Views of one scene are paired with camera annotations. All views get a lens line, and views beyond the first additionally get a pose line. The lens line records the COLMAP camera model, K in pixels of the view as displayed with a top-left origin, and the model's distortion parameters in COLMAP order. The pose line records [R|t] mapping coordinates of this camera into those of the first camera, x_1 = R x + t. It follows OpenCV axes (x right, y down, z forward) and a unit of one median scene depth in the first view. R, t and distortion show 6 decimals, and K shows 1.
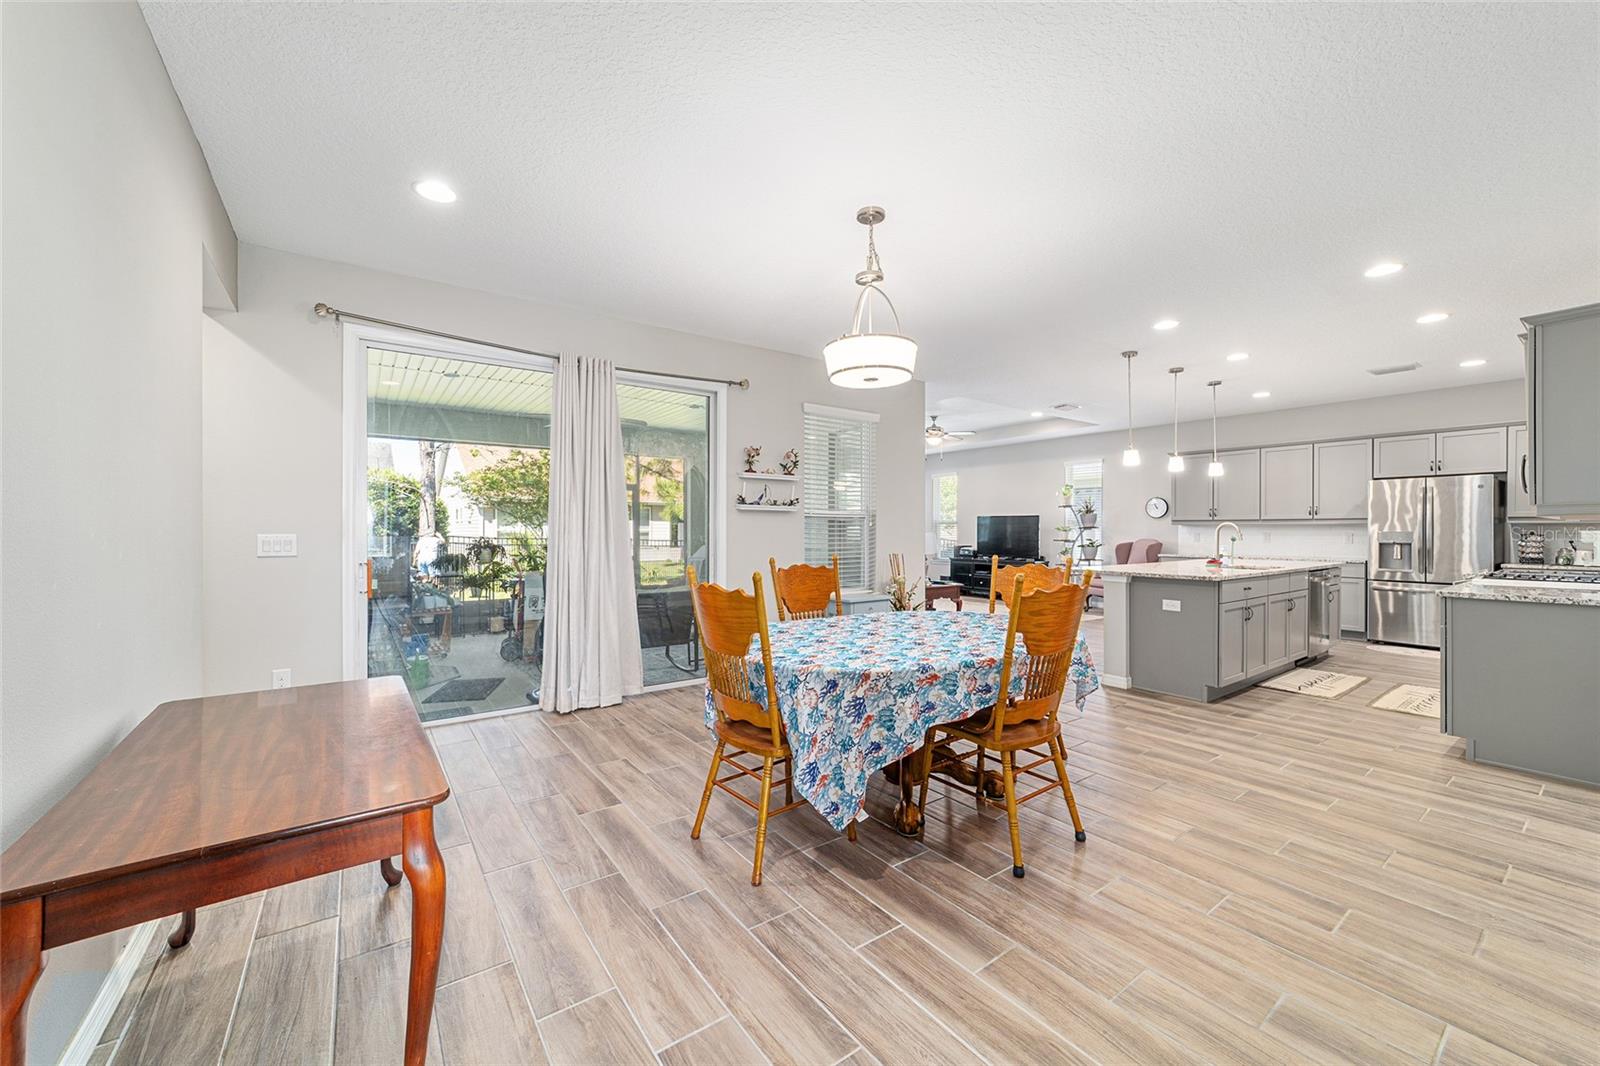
lens RADIAL K [[616.8, 0, 796.2], [0, 616.8, 528.0], [0, 0, 1]] dist [-0.013740, 0.005892]
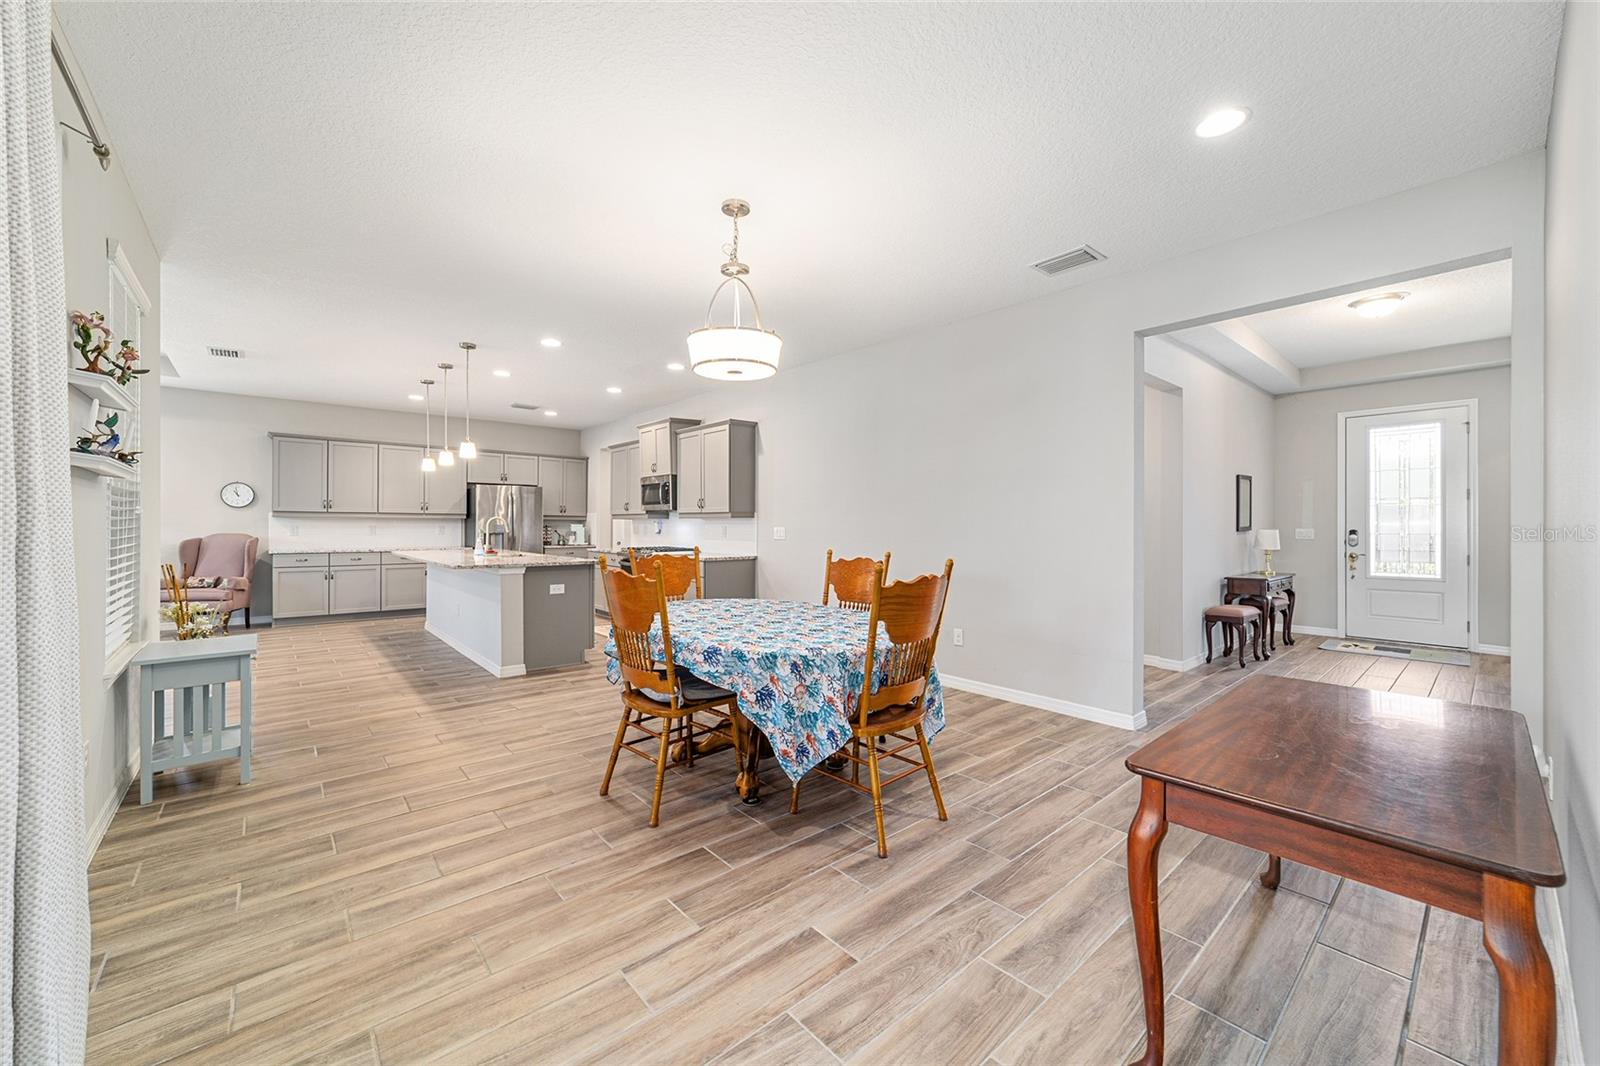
lens RADIAL K [[616.8, 0, 797.3], [0, 616.8, 532.0], [0, 0, 1]] dist [-0.013740, 0.005892]
pose [[-0.085809, -0.012106, 0.996238, -0.801937], [-0.005896, 0.999915, 0.011643, 0.003822], [-0.996294, -0.004875, -0.085873, 0.906081]]
